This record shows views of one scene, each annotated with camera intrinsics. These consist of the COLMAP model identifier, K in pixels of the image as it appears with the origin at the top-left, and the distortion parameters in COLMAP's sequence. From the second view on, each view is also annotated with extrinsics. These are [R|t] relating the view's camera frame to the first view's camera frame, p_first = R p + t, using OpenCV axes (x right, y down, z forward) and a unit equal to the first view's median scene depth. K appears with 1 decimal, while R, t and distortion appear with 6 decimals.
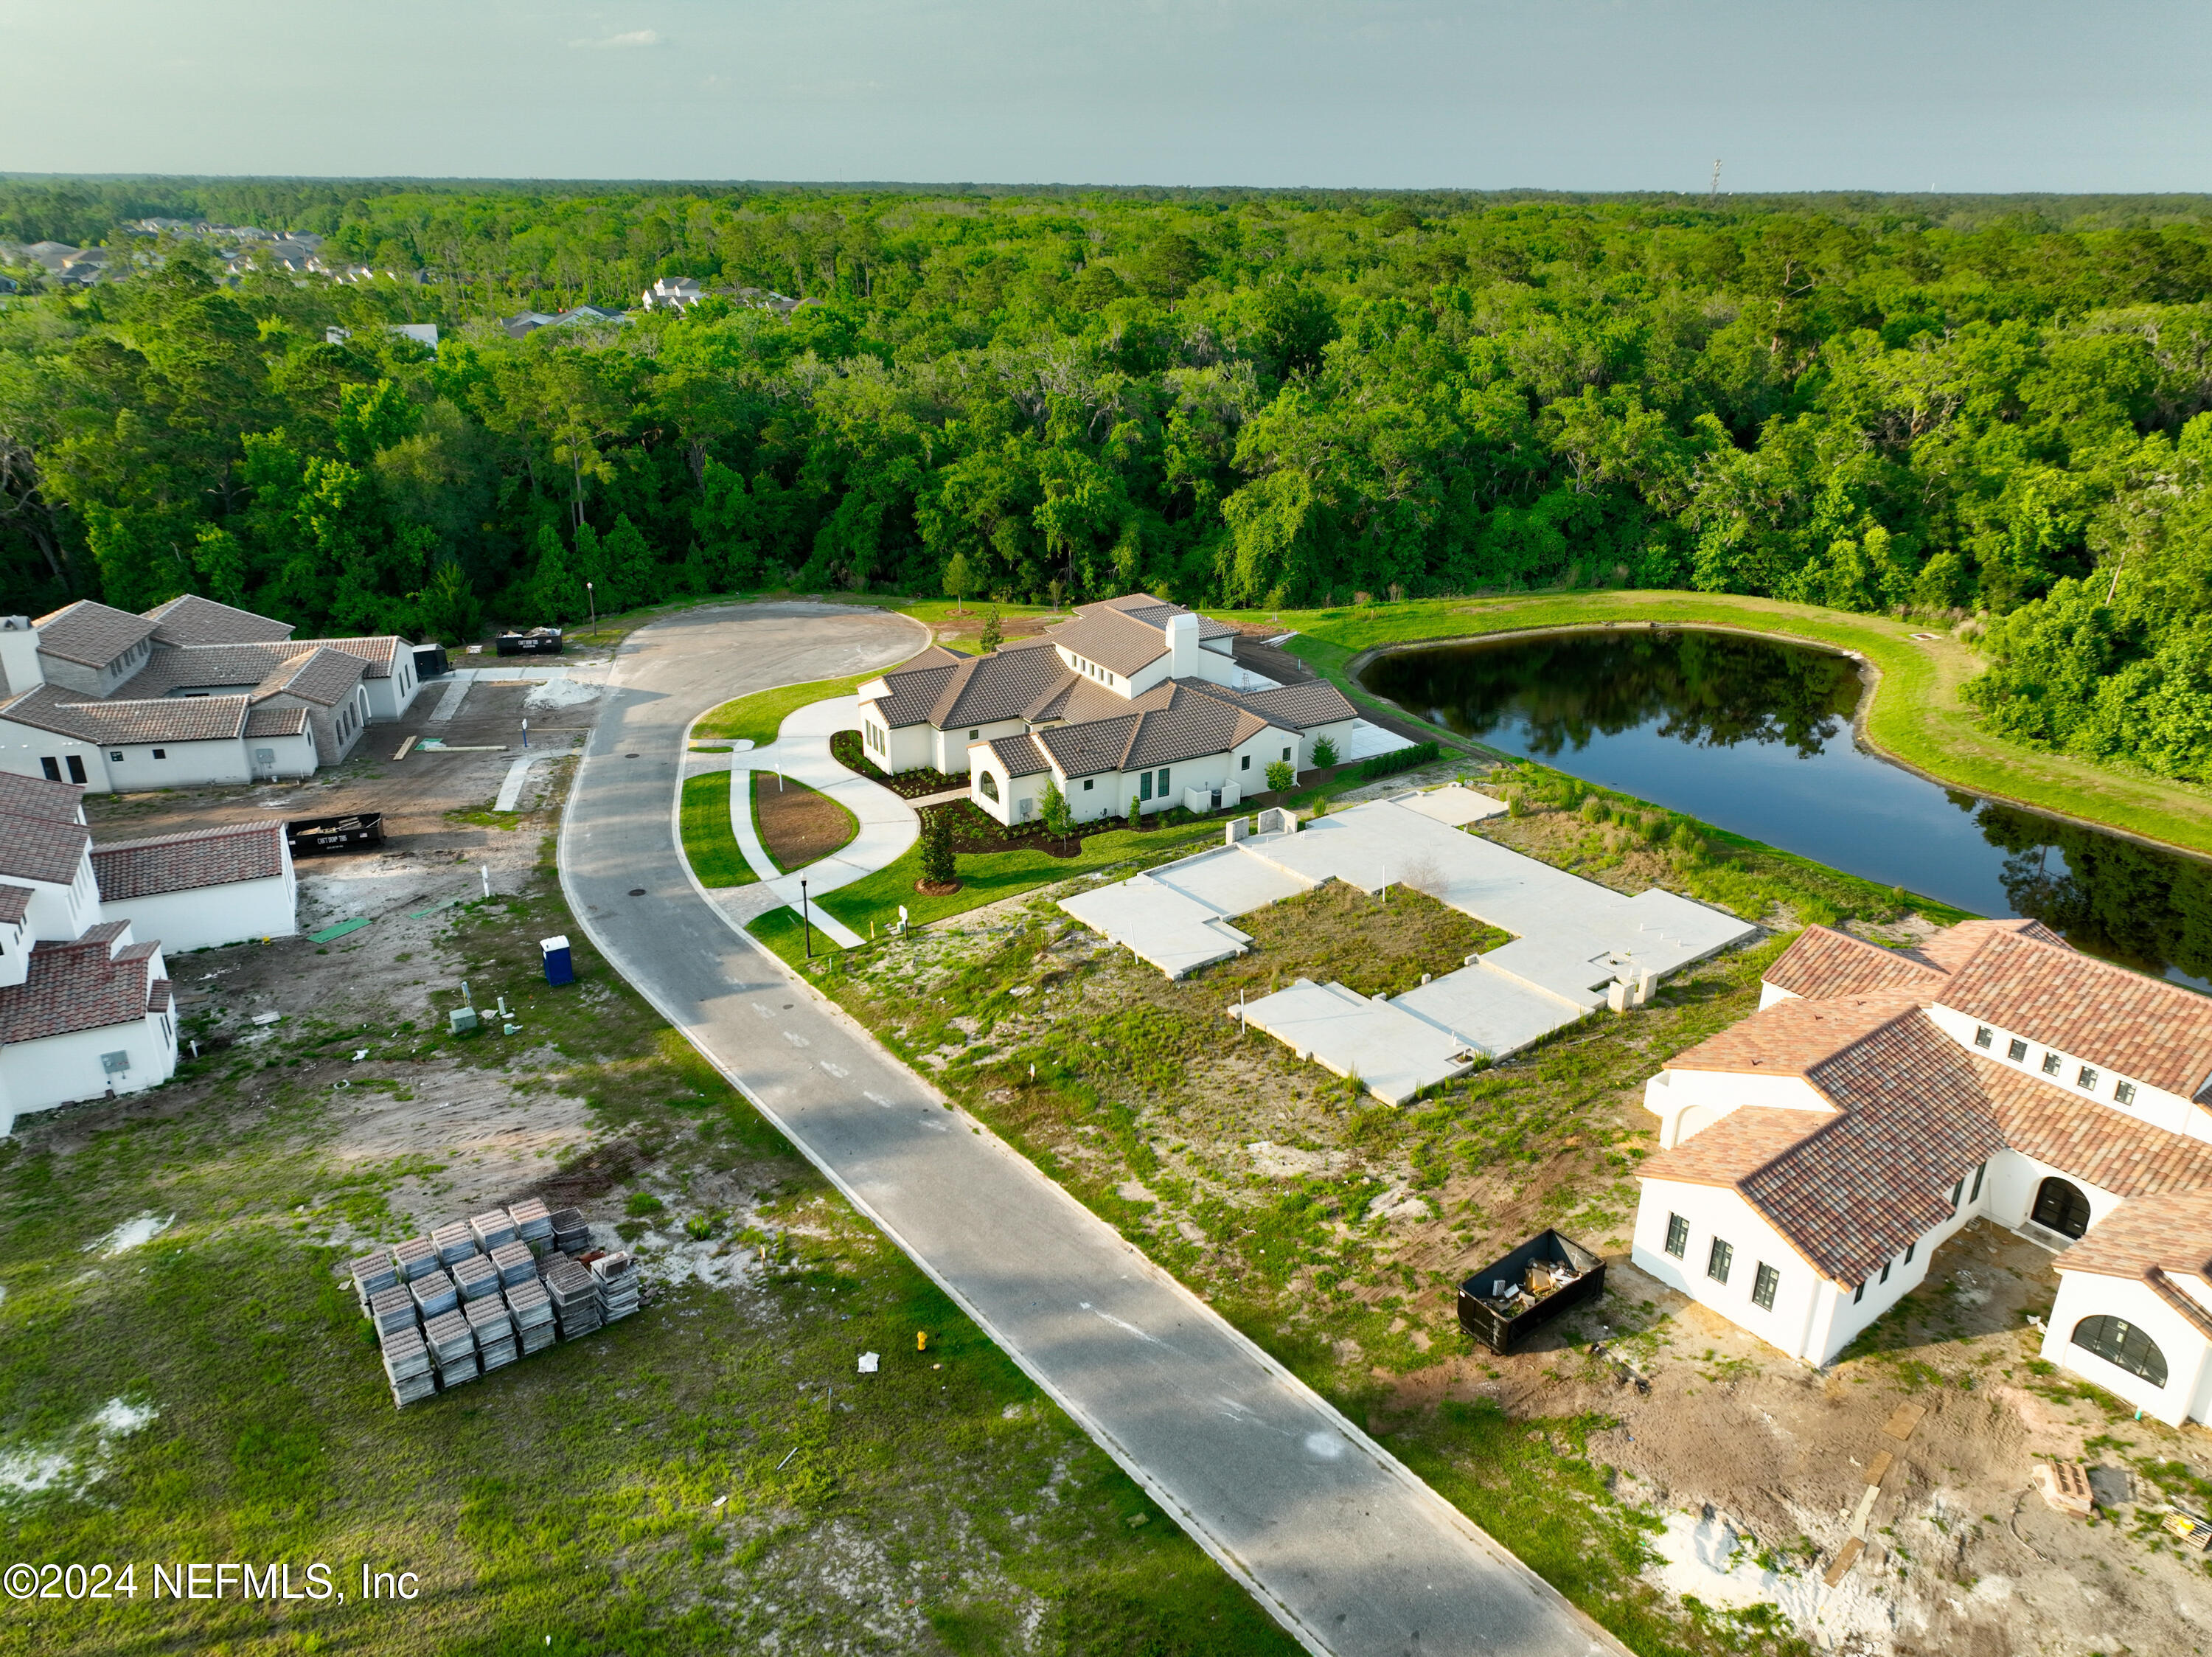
lens RADIAL K [[1557.1, 0, 1108.1], [0, 1557.1, 829.5], [0, 0, 1]] dist [-0.000157, 0.011882]
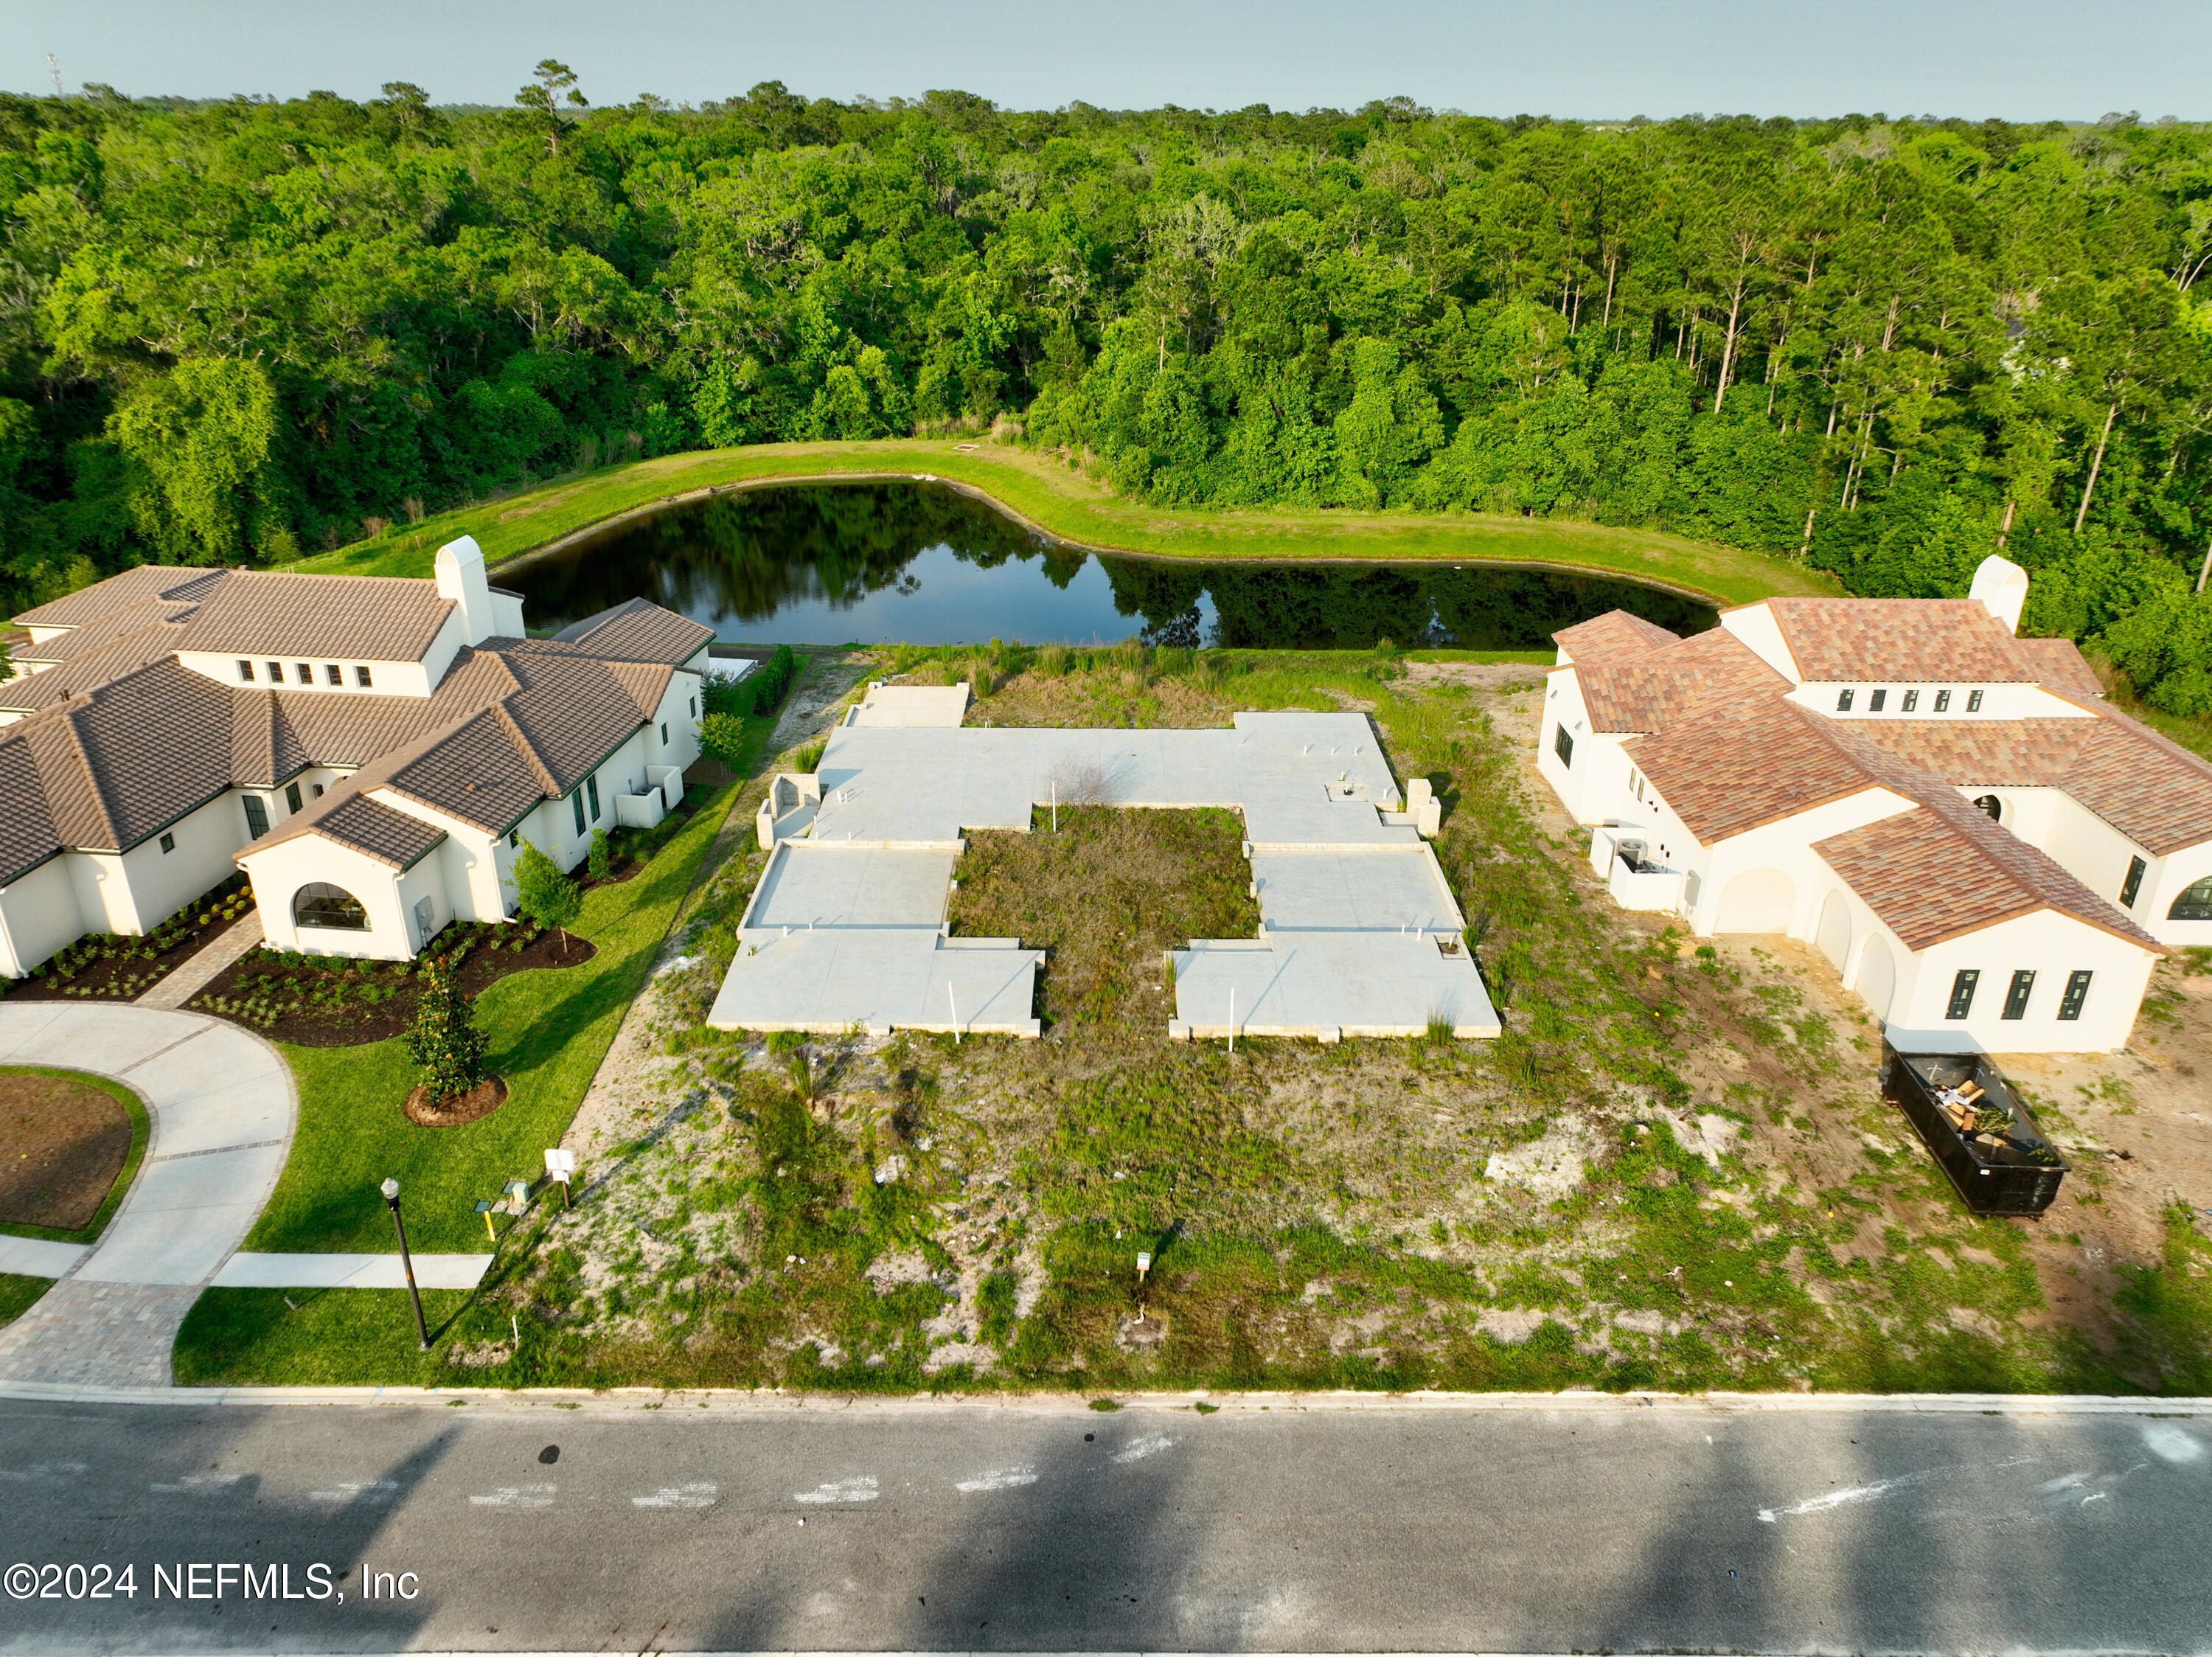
lens RADIAL K [[1557.1, 0, 1111.1], [0, 1557.1, 822.2], [0, 0, 1]] dist [-0.000157, 0.011882]
pose [[0.606354, -0.330851, 0.723099, -0.335153], [0.301343, 0.937116, 0.176083, -0.078881], [-0.735886, 0.111132, 0.667924, 0.504988]]
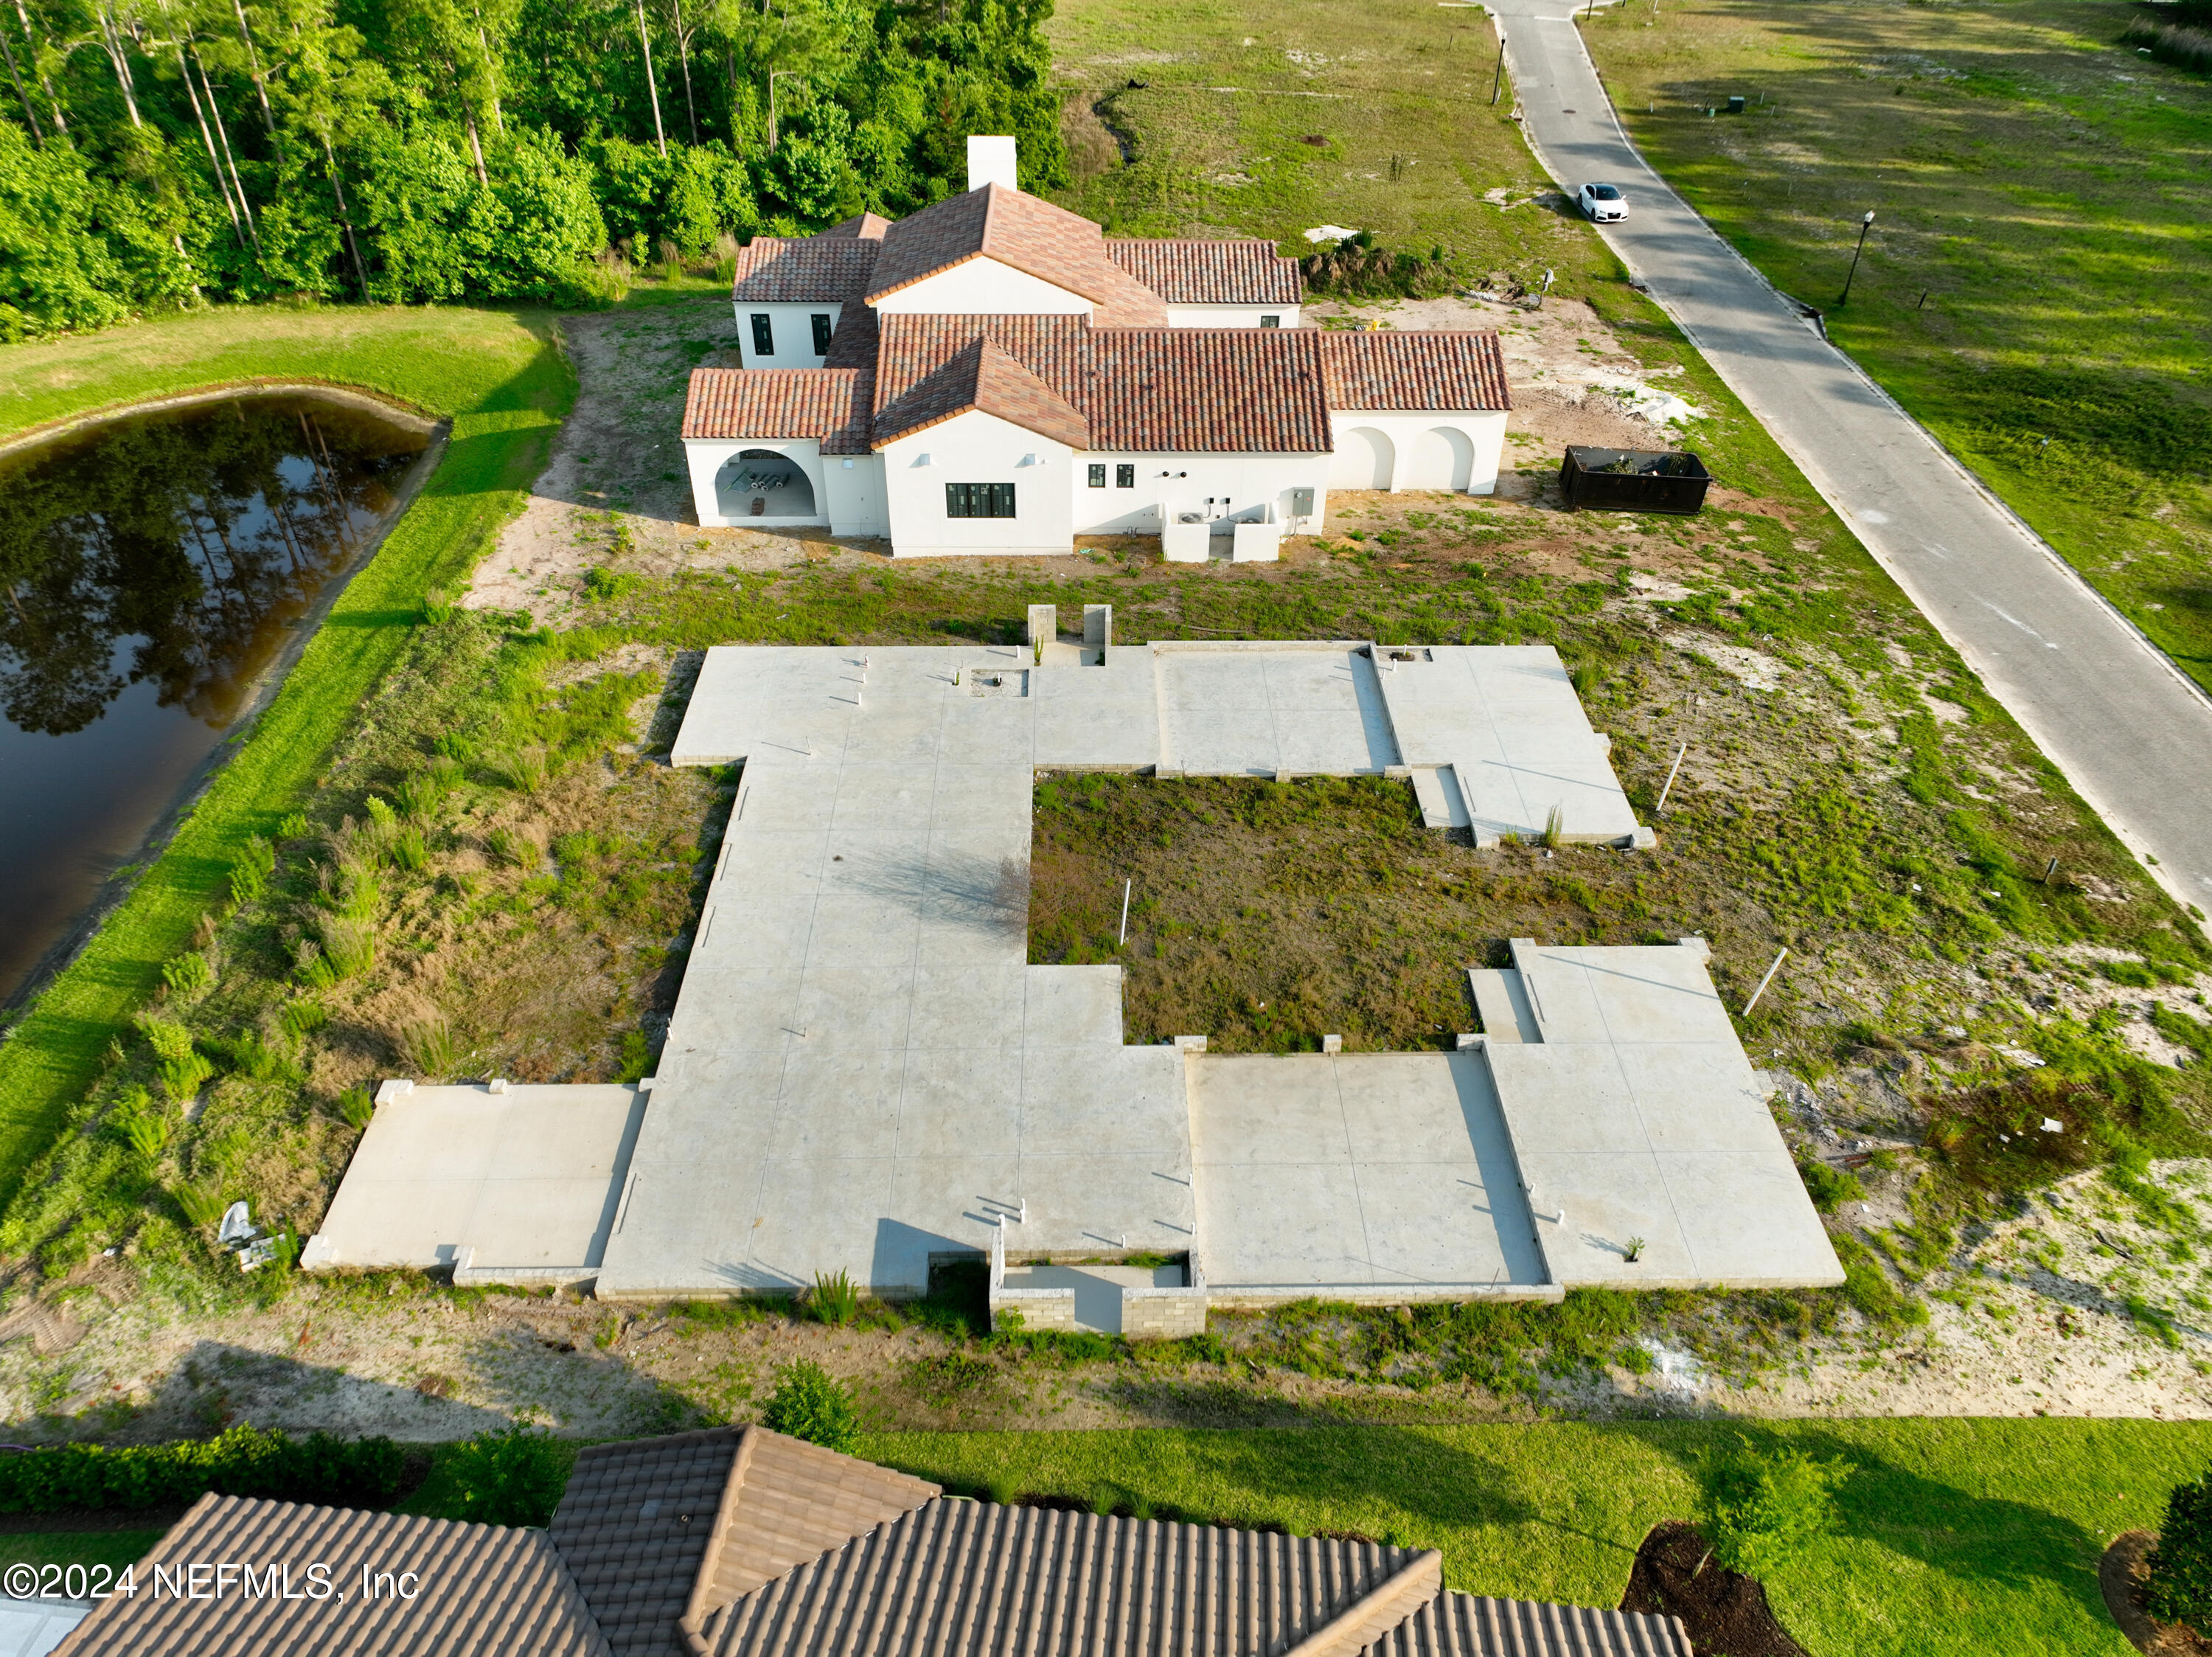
lens RADIAL K [[1557.1, 0, 1117.8], [0, 1557.1, 833.4], [0, 0, 1]] dist [-0.000157, 0.011882]
pose [[-0.803593, -0.378206, 0.459563, -0.024527], [0.215707, 0.534577, 0.817128, -0.359583], [-0.554714, 0.755769, -0.348001, 1.157288]]
